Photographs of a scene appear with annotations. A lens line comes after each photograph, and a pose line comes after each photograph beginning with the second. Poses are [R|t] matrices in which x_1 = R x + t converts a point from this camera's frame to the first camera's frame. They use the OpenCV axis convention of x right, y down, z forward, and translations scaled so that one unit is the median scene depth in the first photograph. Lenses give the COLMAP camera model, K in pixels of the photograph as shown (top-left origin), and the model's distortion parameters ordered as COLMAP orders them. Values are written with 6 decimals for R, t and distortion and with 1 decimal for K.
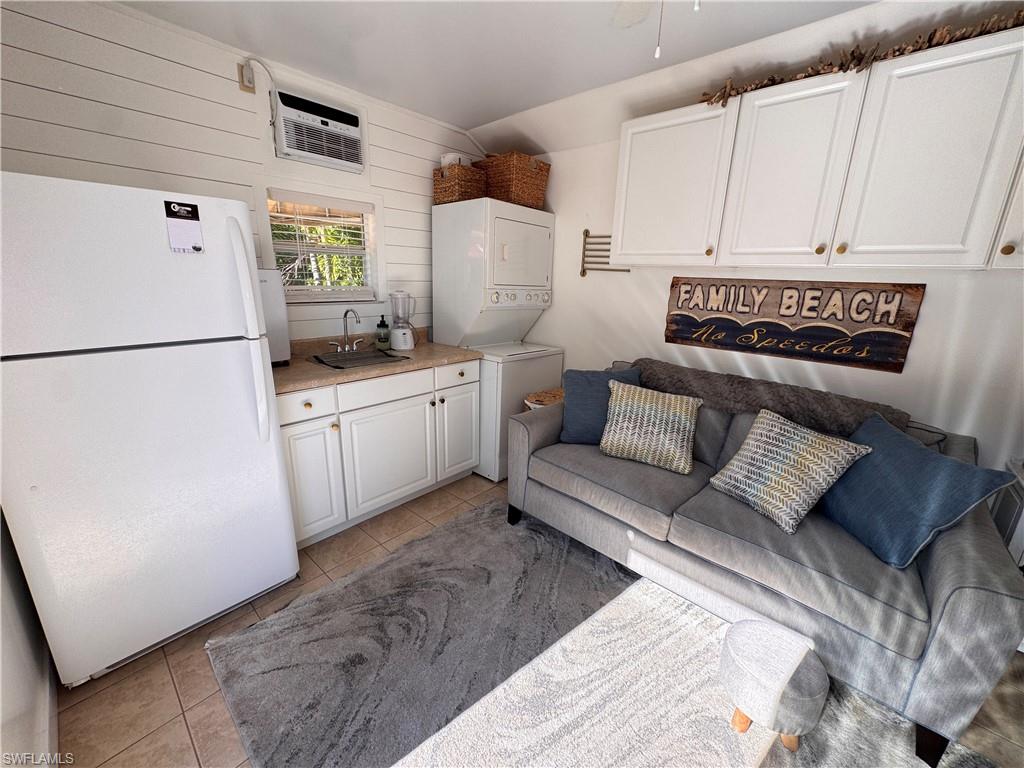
lens RADIAL K [[410.0, 0, 509.4], [0, 410.0, 384.6], [0, 0, 1]] dist [-0.004022, 0.000558]
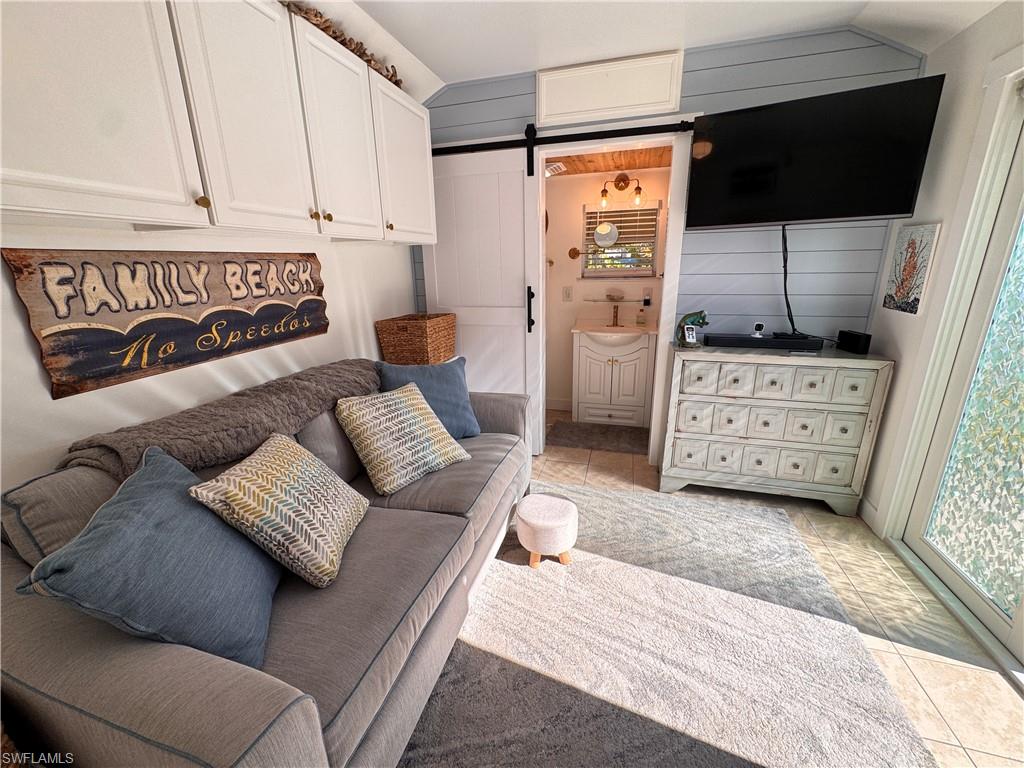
lens RADIAL K [[410.0, 0, 509.4], [0, 410.0, 384.6], [0, 0, 1]] dist [-0.004022, 0.000558]
pose [[-0.445100, -0.276031, 0.851876, -0.255302], [0.244239, 0.877817, 0.412050, -0.221530], [-0.861529, 0.391465, -0.323299, 0.883972]]
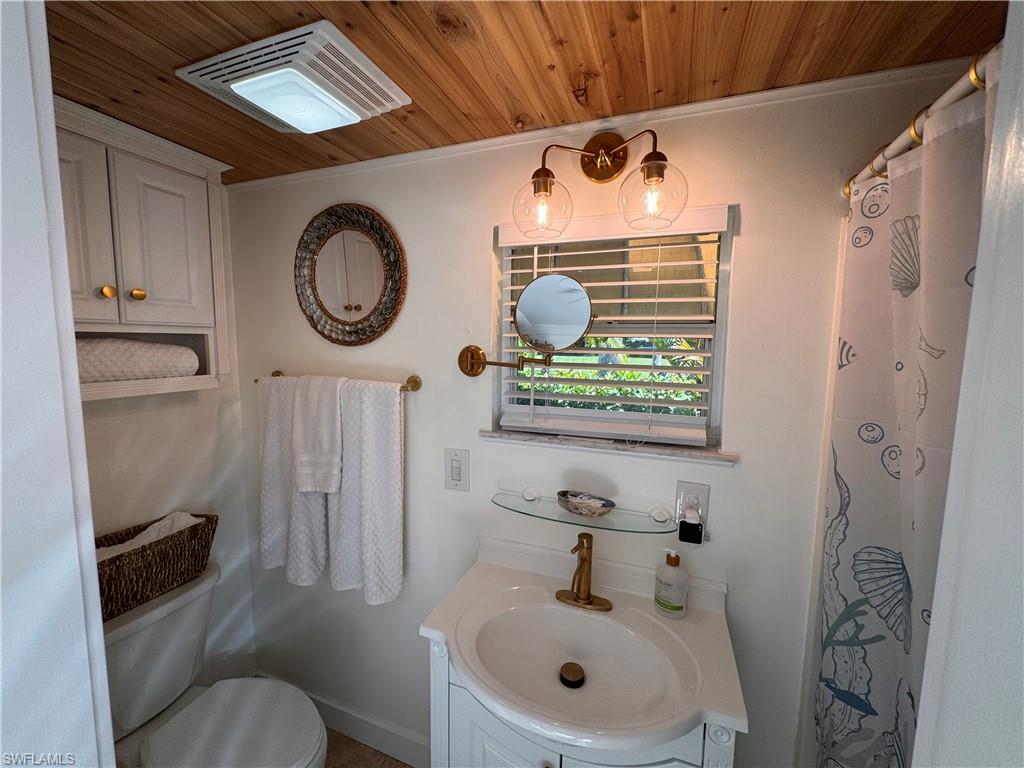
lens RADIAL K [[410.0, 0, 509.4], [0, 410.0, 384.6], [0, 0, 1]] dist [-0.004022, 0.000558]
pose [[-0.367480, -0.134284, 0.920286, 0.655507], [0.218154, 0.949468, 0.225654, -0.022804], [-0.904084, 0.283687, -0.319615, 0.039932]]
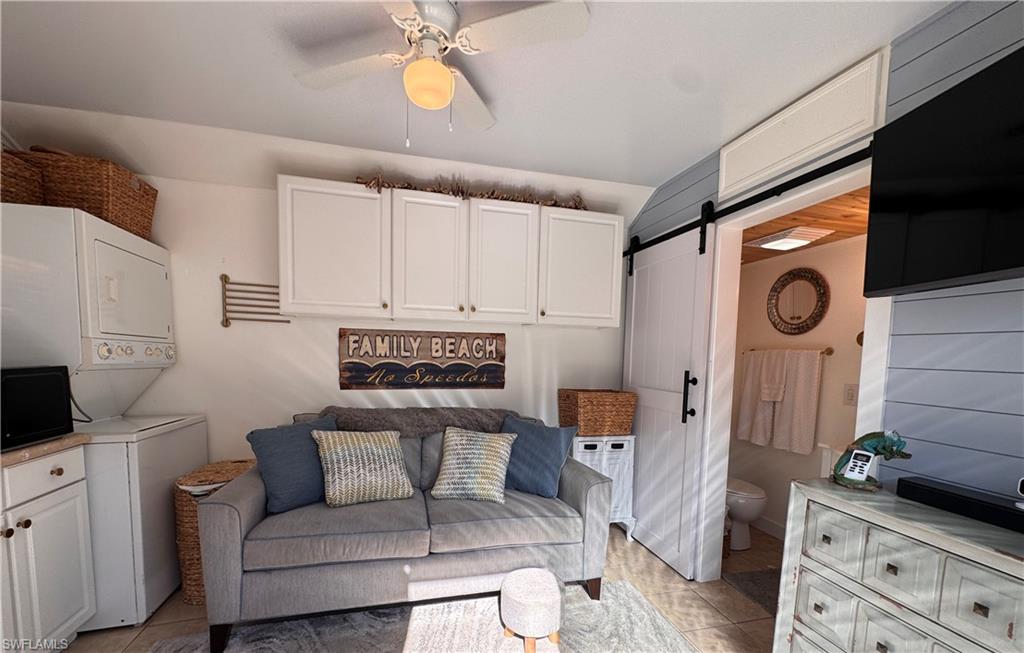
lens RADIAL K [[410.4, 0, 508.1], [0, 410.4, 383.5], [0, 0, 1]] dist [-0.000363, 0.000067]
pose [[0.540775, -0.081842, 0.837176, -0.319153], [0.215739, 0.975459, -0.043997, 0.022877], [-0.813031, 0.204404, 0.545160, 0.106706]]
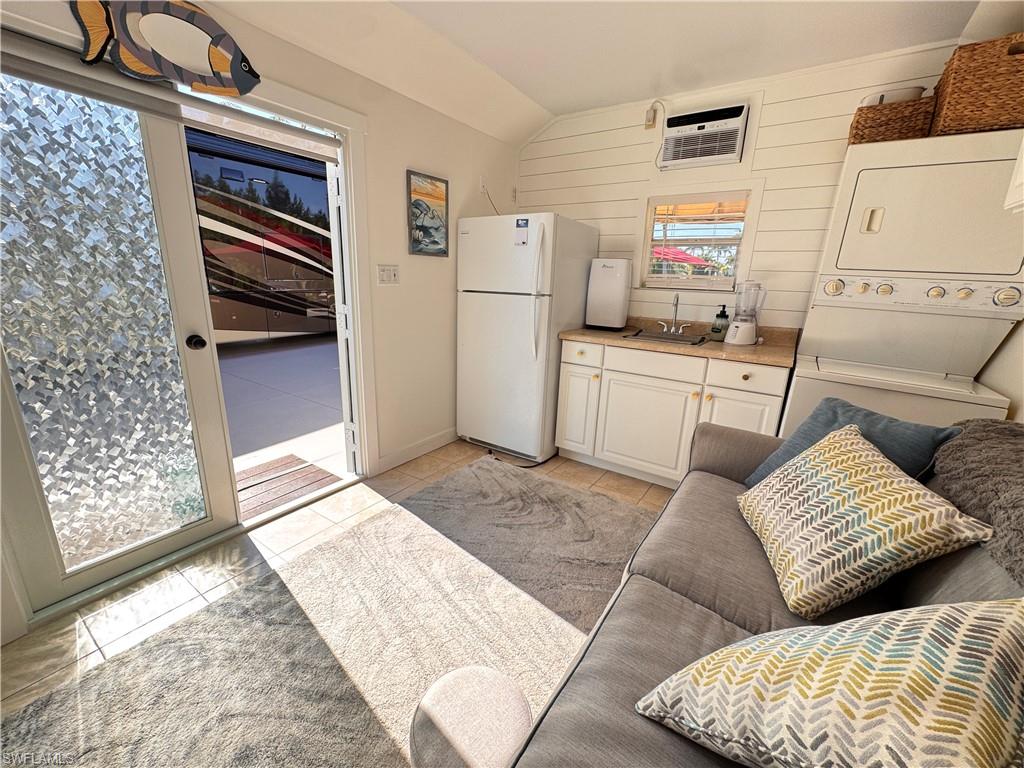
lens RADIAL K [[410.0, 0, 509.4], [0, 410.0, 384.6], [0, 0, 1]] dist [-0.004022, 0.000558]
pose [[0.140363, 0.231484, -0.962660, 0.764415], [-0.284207, 0.940788, 0.184785, -0.035378], [0.948433, 0.247657, 0.197841, 0.480905]]
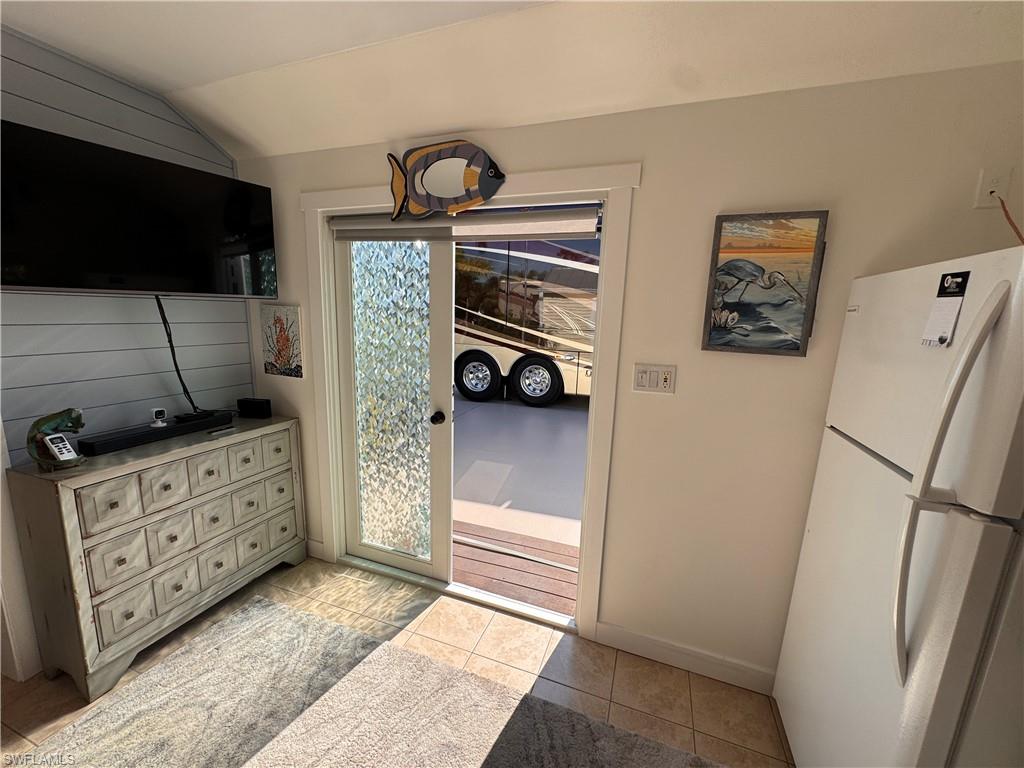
lens RADIAL K [[410.0, 0, 509.4], [0, 410.0, 384.6], [0, 0, 1]] dist [-0.004022, 0.000558]
pose [[-0.924358, 0.005712, -0.381483, 0.061360], [-0.158401, 0.903892, 0.397352, -0.273638], [0.347089, 0.427723, -0.834615, 0.871335]]
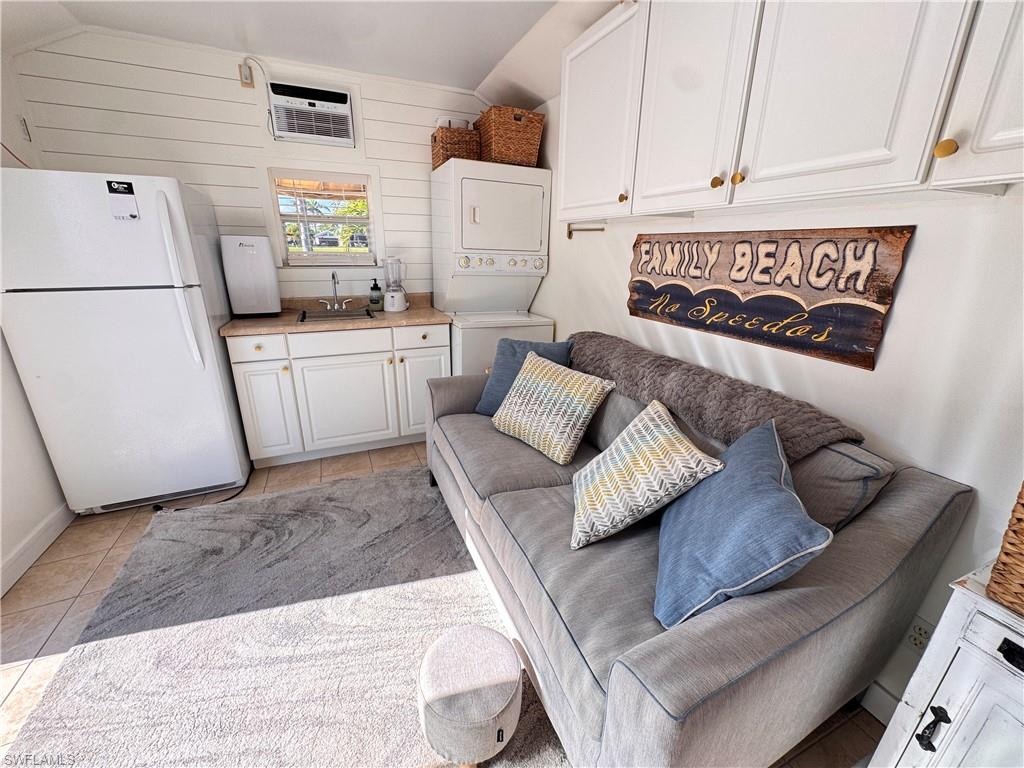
lens RADIAL K [[410.0, 0, 509.4], [0, 410.0, 384.6], [0, 0, 1]] dist [-0.004022, 0.000558]
pose [[0.912680, 0.113632, -0.392560, 0.619749], [-0.094005, 0.993182, 0.068933, 0.003422], [0.397717, -0.026011, 0.917139, 0.166191]]
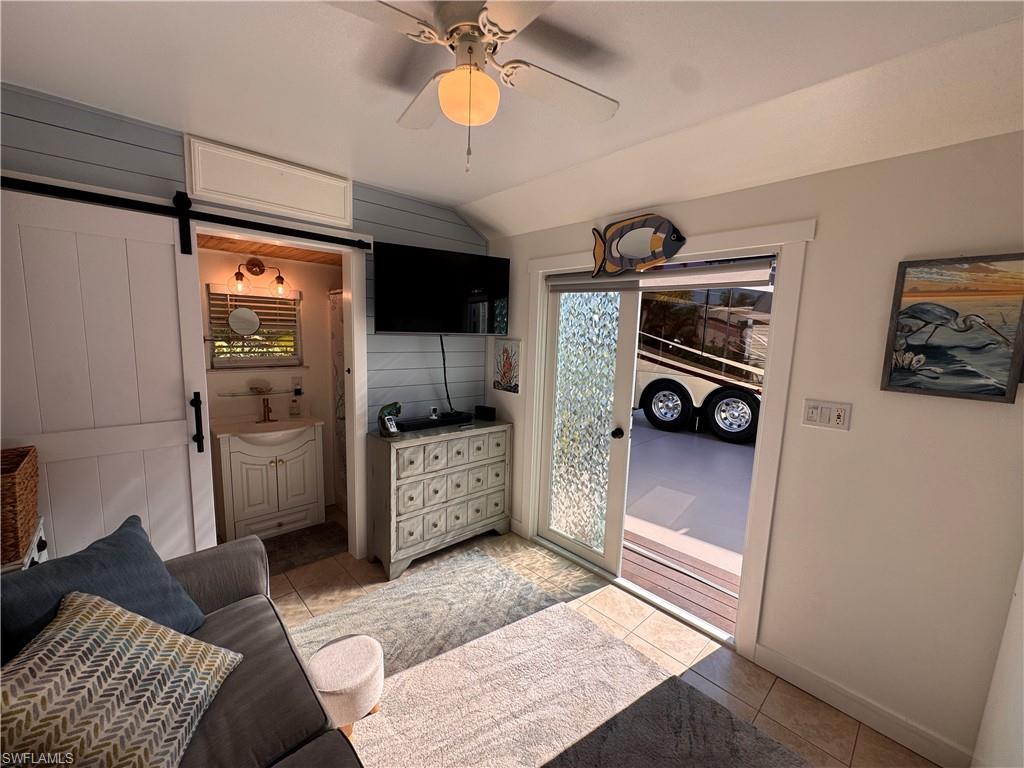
lens RADIAL K [[410.0, 0, 509.4], [0, 410.0, 384.6], [0, 0, 1]] dist [-0.004022, 0.000558]
pose [[-0.994886, -0.073976, 0.068765, 0.087936], [-0.041781, 0.921290, 0.386626, -0.364008], [-0.091953, 0.381776, -0.919669, 1.101396]]
